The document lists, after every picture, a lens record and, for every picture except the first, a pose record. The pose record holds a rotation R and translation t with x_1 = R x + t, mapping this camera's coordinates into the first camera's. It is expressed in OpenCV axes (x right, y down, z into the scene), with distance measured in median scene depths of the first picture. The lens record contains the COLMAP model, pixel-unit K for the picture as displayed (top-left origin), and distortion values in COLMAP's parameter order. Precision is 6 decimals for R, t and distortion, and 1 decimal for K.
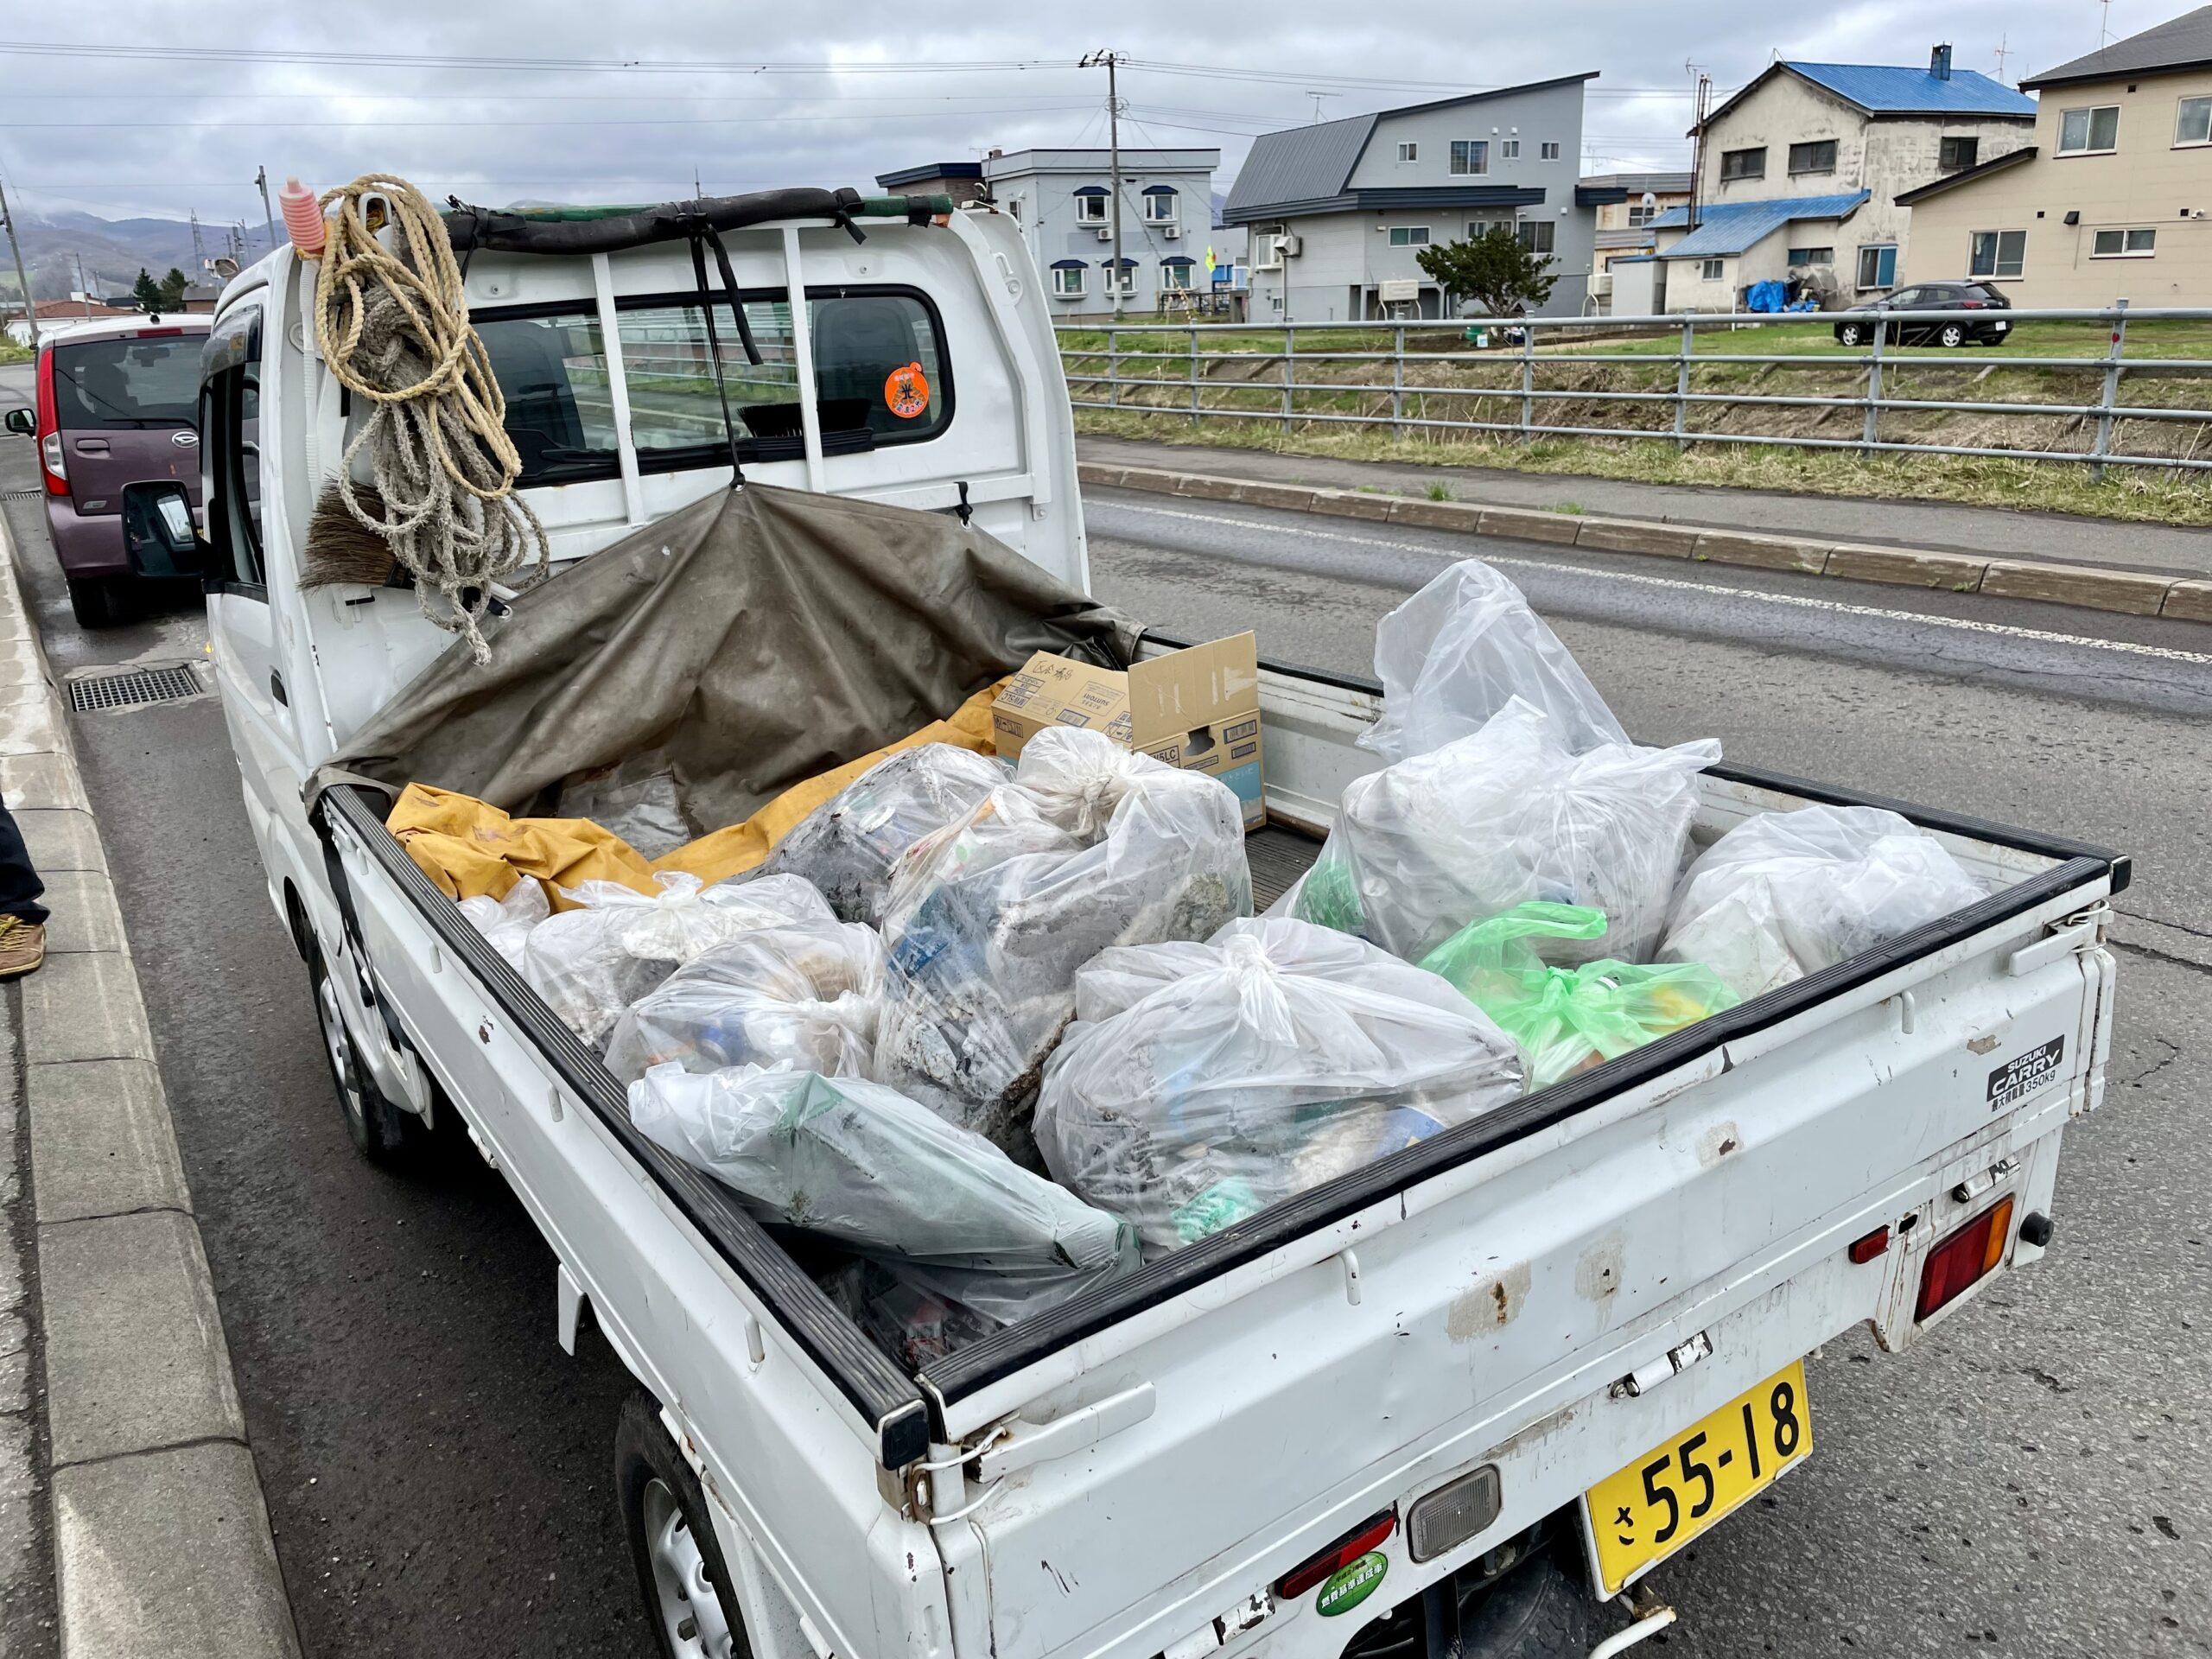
lens RADIAL K [[1655.9, 0, 1097.2], [0, 1655.9, 819.2], [0, 0, 1]] dist [0.077988, -0.104913]
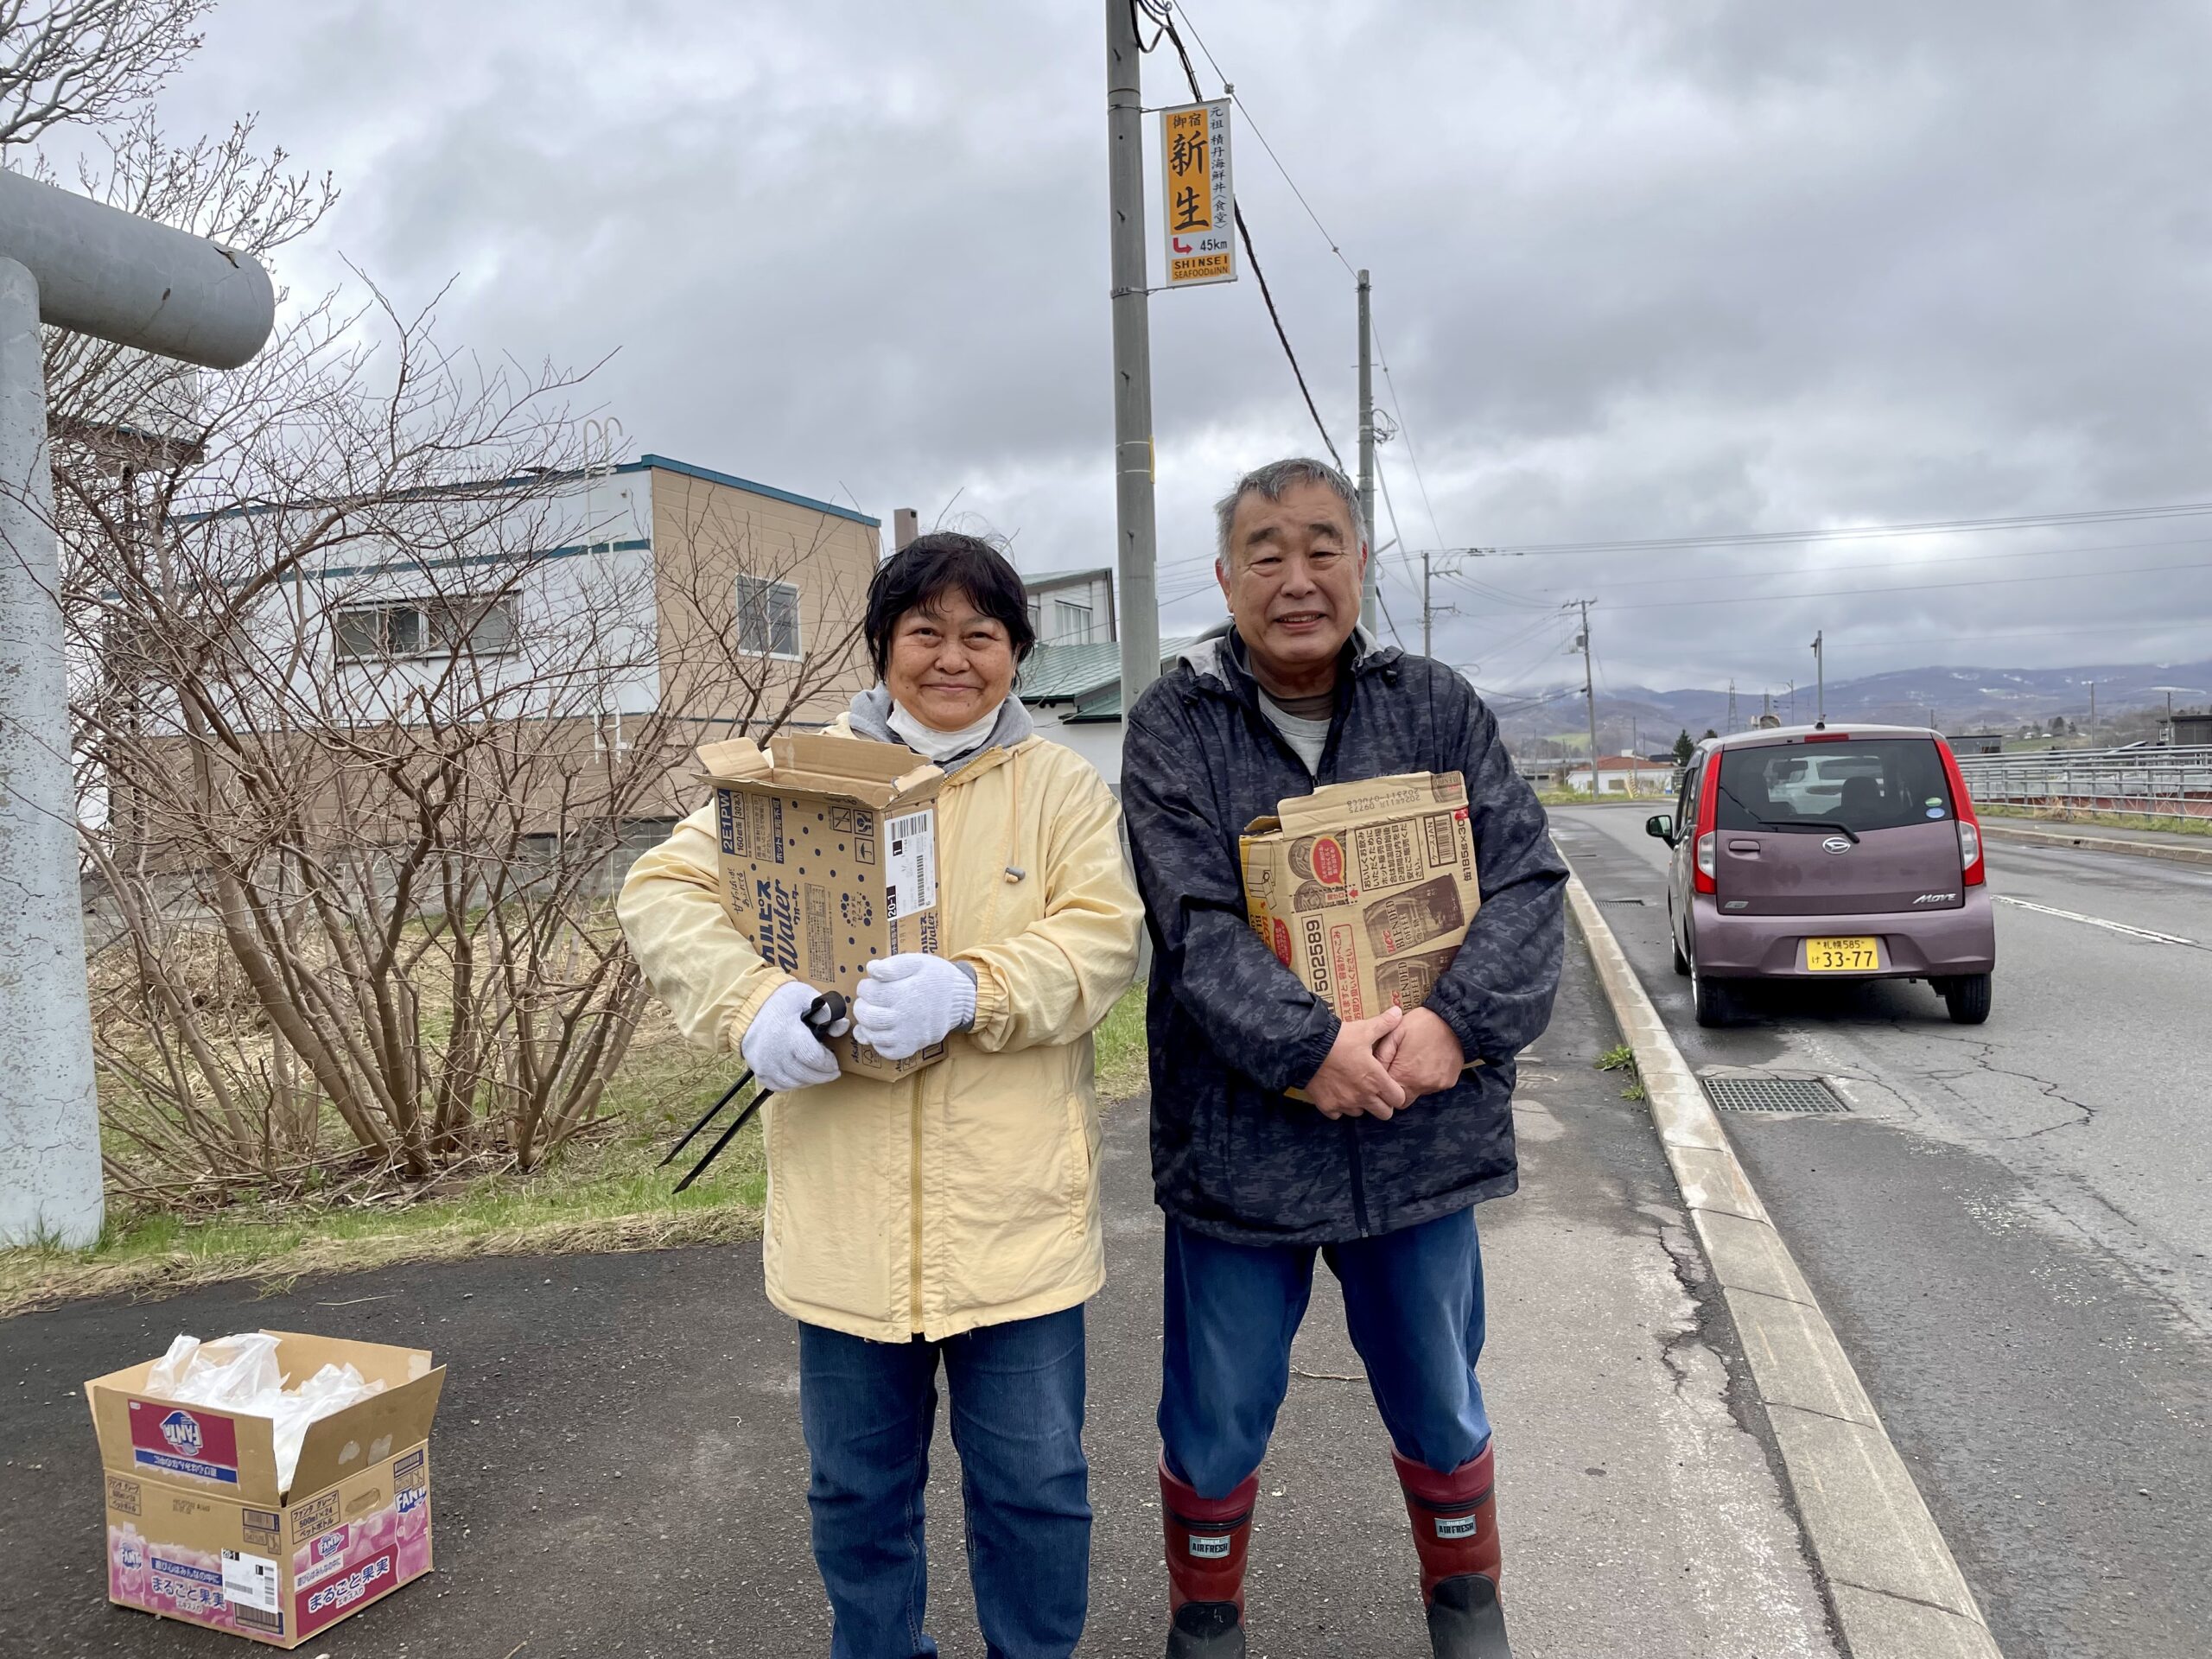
lens RADIAL K [[1655.9, 0, 1127.5], [0, 1655.9, 812.0], [0, 0, 1]] dist [0.077988, -0.104913]
pose [[0.686694, 0.024658, -0.726529, -0.296928], [-0.216152, 0.961148, -0.171679, 0.014711], [0.694068, 0.274931, 0.665344, 0.188251]]
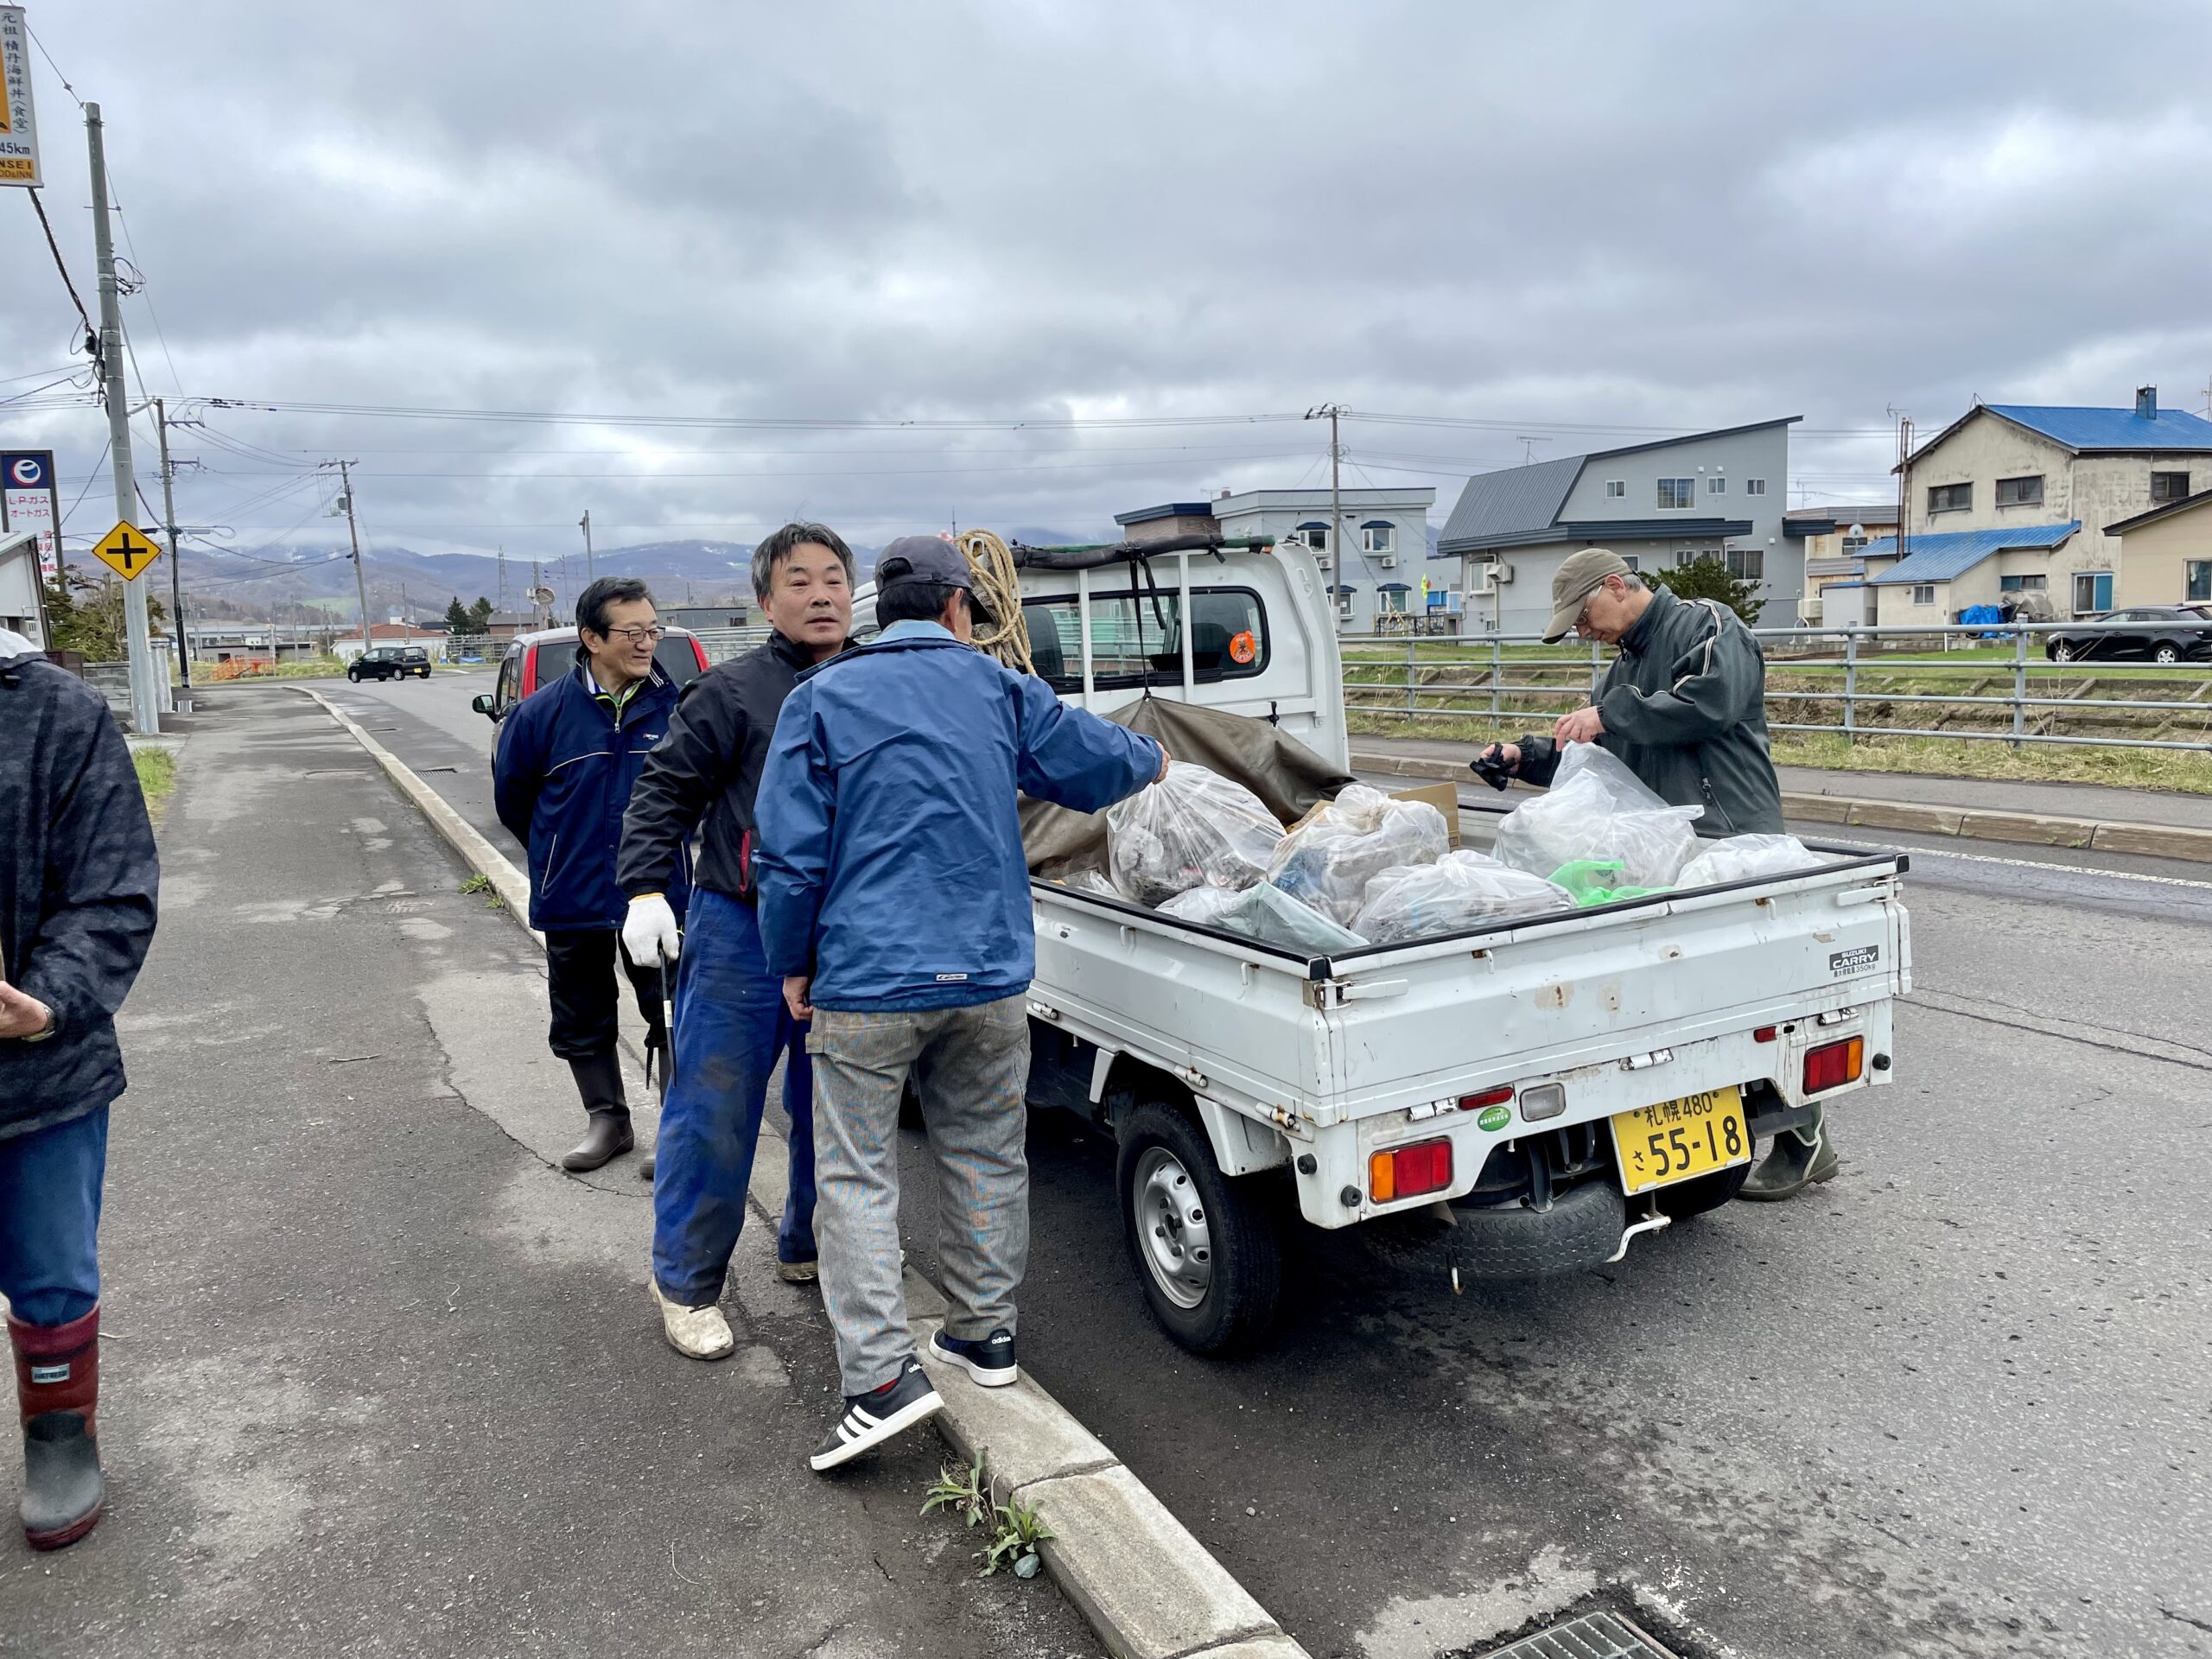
lens RADIAL K [[1655.9, 0, 1115.2], [0, 1655.9, 827.1], [0, 0, 1]] dist [0.077988, -0.104913]
pose [[0.992998, 0.015761, -0.117074, -0.034487], [-0.036509, 0.983486, -0.177264, 0.167531], [0.112347, 0.180297, 0.977175, -0.461333]]
